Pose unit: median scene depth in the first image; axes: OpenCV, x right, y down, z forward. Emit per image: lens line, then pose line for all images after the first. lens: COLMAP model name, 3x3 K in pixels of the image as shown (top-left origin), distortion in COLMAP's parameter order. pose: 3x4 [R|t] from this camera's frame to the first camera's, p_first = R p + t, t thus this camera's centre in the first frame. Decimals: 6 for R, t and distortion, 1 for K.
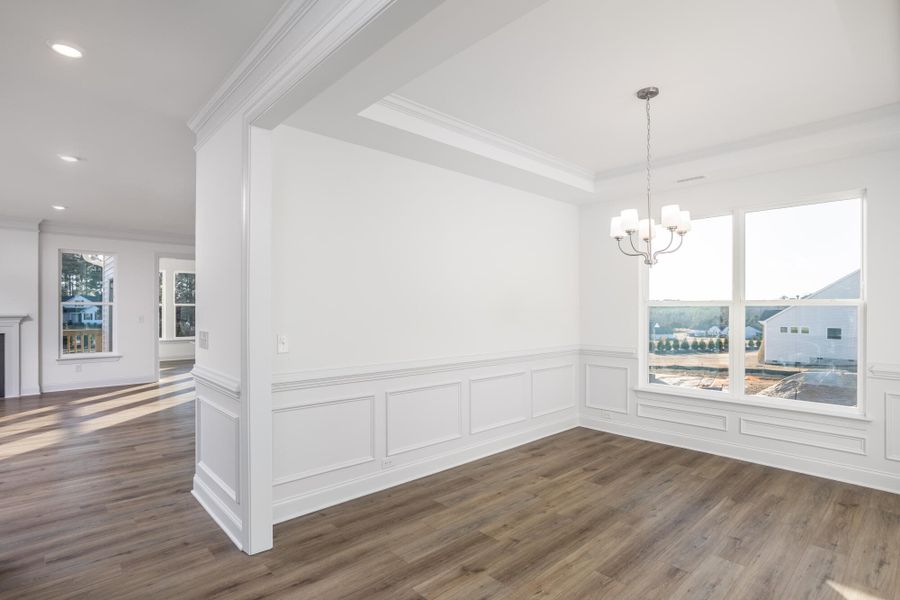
lens RADIAL K [[453.5, 0, 450.0], [0, 453.5, 300.0], [0, 0, 1]] dist [-0.000773, 0.000238]
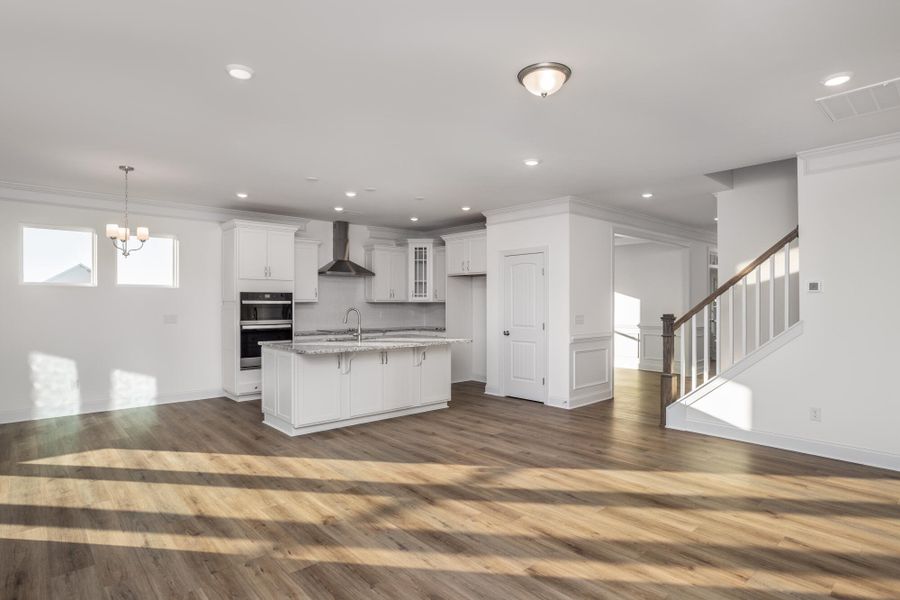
lens RADIAL K [[503.5, 0, 464.5], [0, 503.5, 304.3], [0, 0, 1]] dist [-0.018932, 0.001442]
pose [[-0.017037, -0.003518, 0.999849, -2.166276], [-0.018824, 0.999818, 0.003197, 0.024846], [-0.999678, -0.018766, -0.017101, 1.279422]]
